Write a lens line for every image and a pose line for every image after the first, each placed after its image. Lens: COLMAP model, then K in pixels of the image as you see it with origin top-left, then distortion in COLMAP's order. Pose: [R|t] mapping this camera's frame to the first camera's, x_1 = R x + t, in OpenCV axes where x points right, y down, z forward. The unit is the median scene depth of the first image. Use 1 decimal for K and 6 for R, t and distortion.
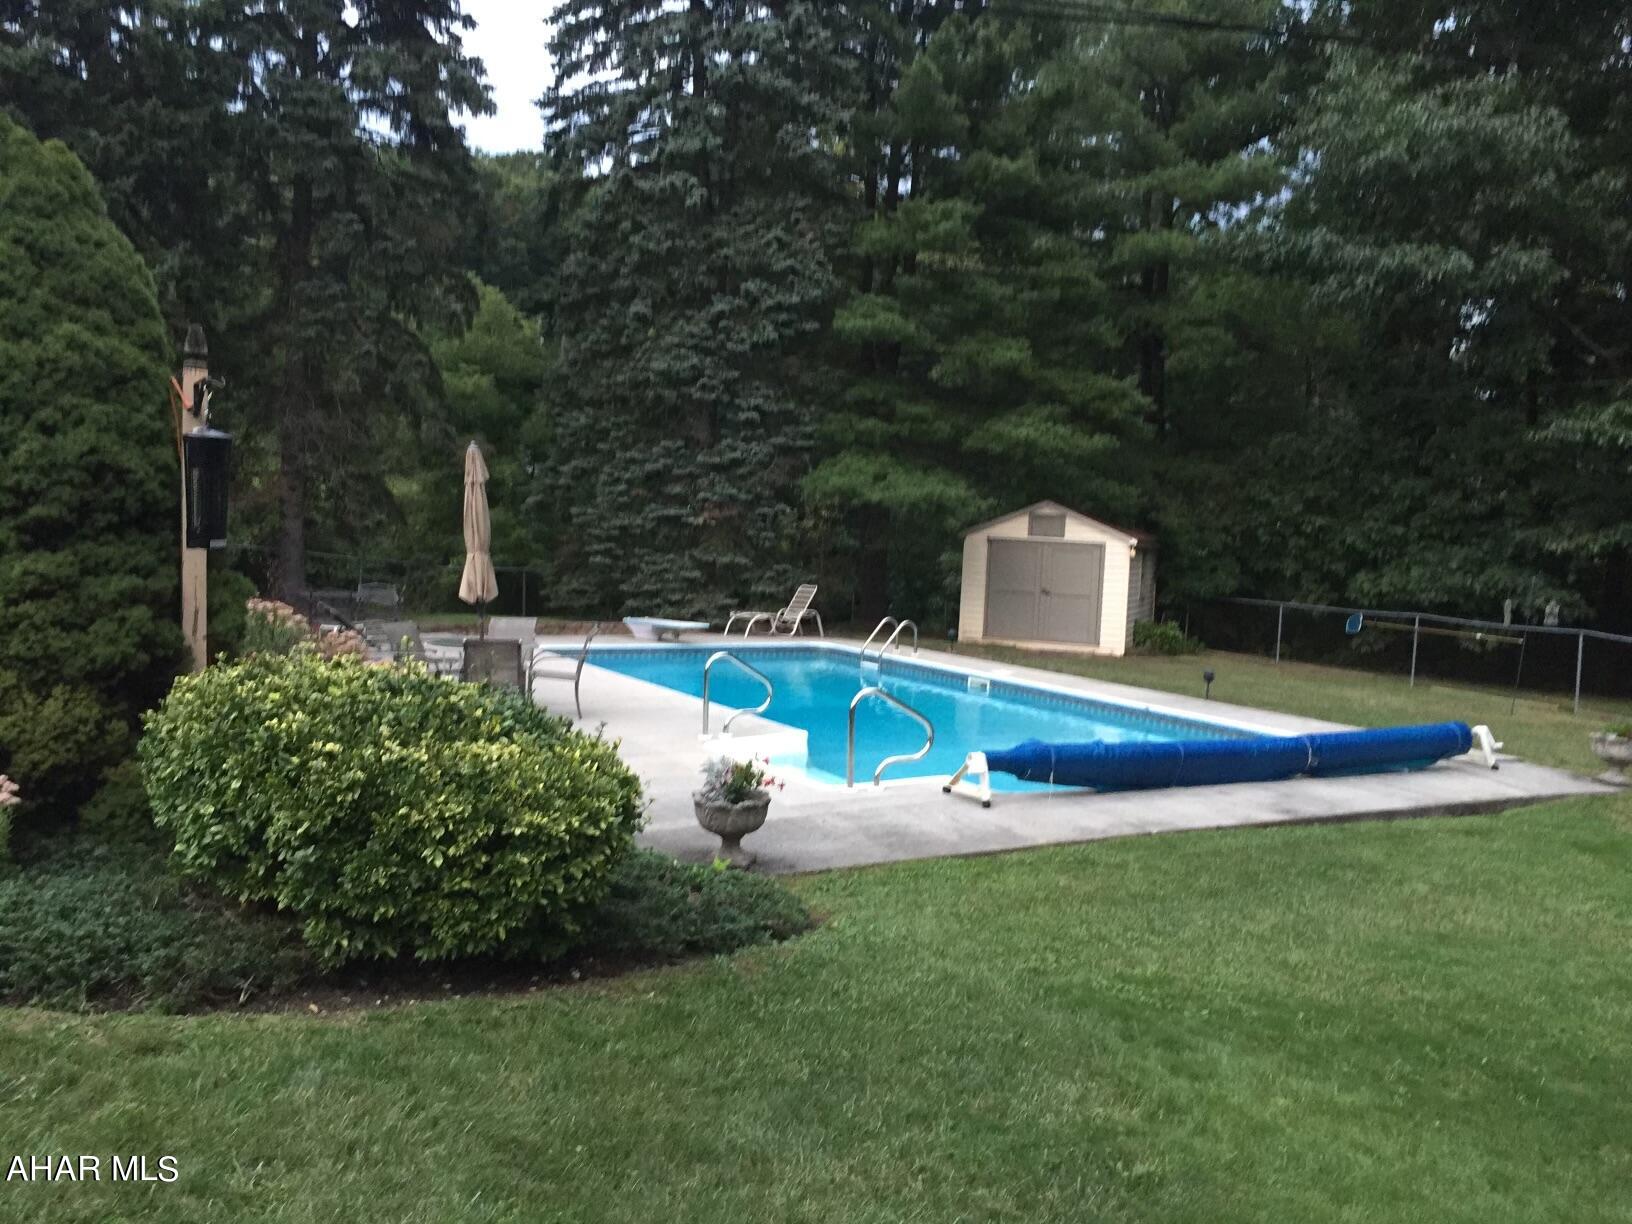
lens RADIAL K [[1384.4, 0, 823.6], [0, 1384.4, 615.0], [0, 0, 1]] dist [0.037926, -0.035345]
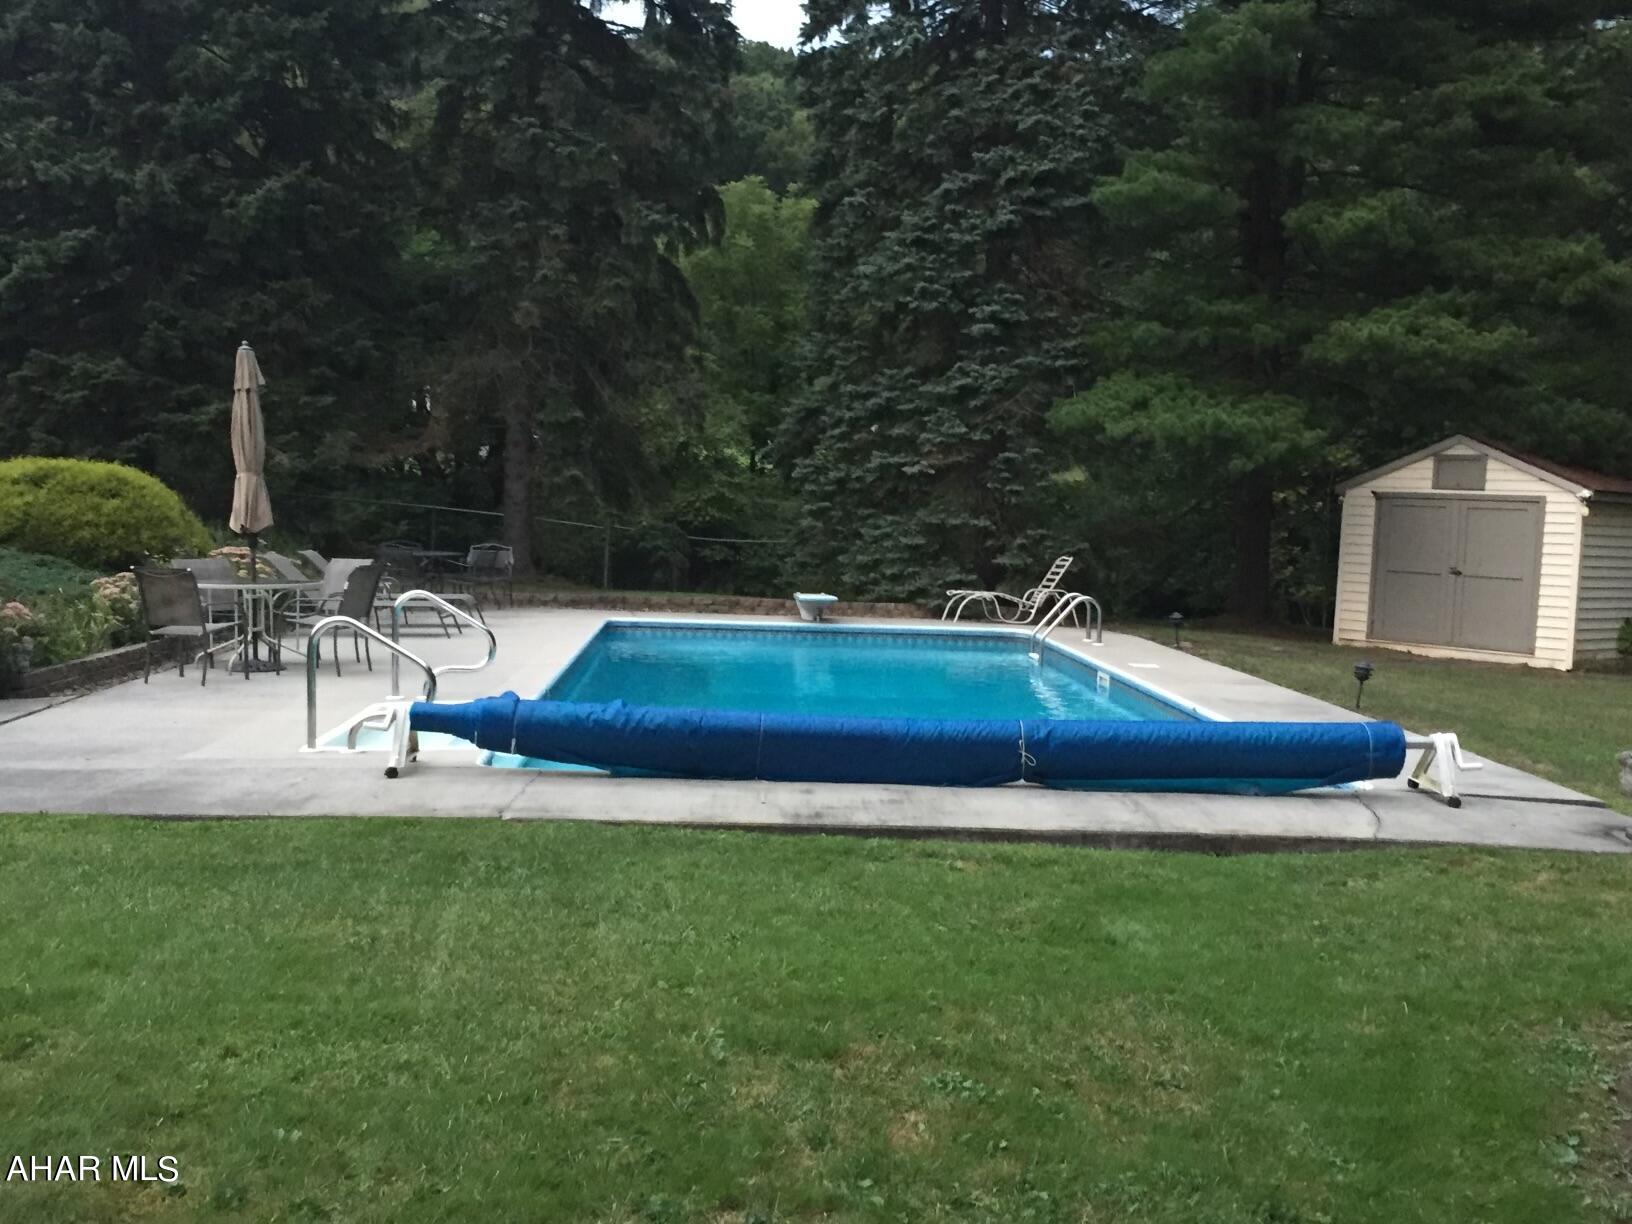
lens RADIAL K [[1772.8, 0, 815.9], [0, 1772.8, 606.5], [0, 0, 1]] dist [0.051206, 0.000000]
pose [[0.888334, 0.017142, -0.458877, 0.304978], [-0.027652, 0.999486, -0.016193, 0.024042], [0.458364, 0.027074, 0.888352, 0.110164]]
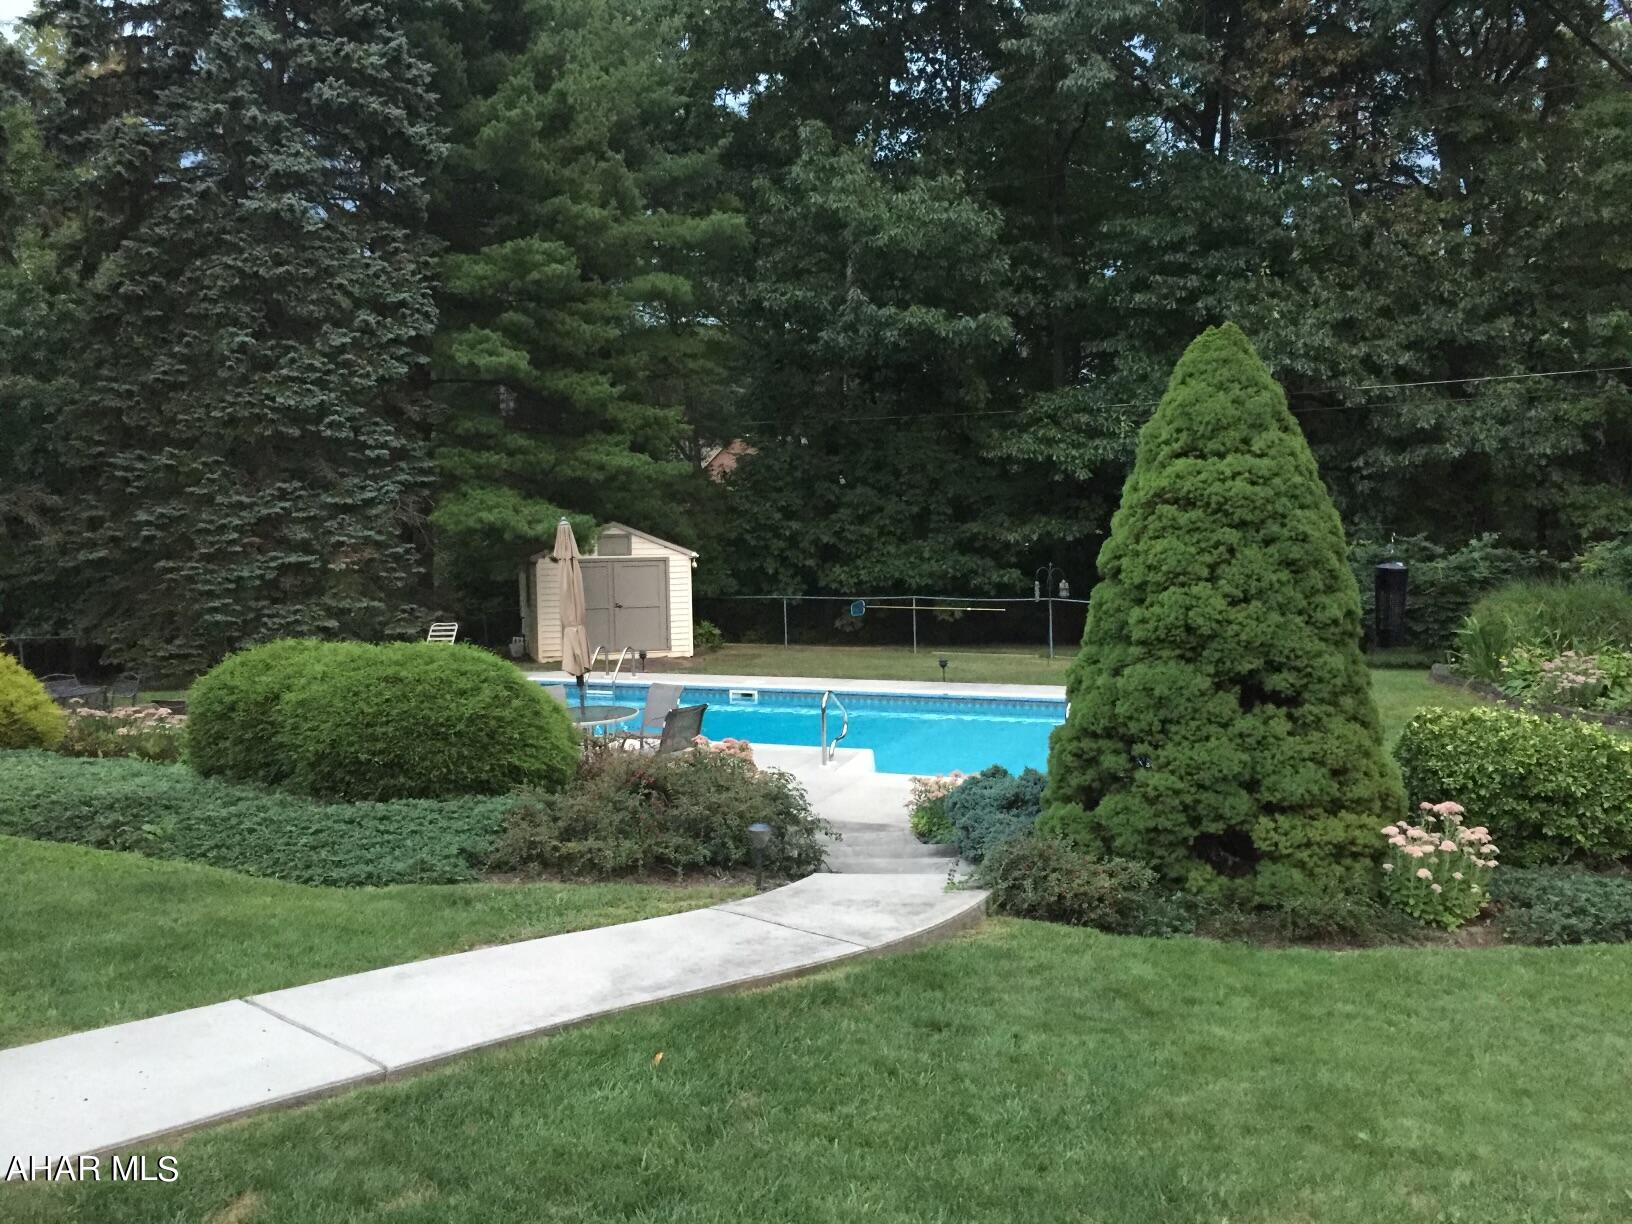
lens RADIAL K [[1384.4, 0, 826.2], [0, 1384.4, 619.9], [0, 0, 1]] dist [0.037926, -0.035345]
pose [[0.791720, -0.100220, 0.602607, -0.395716], [0.091460, 0.994779, 0.045281, -0.043629], [-0.603999, 0.019265, 0.796752, 0.046427]]
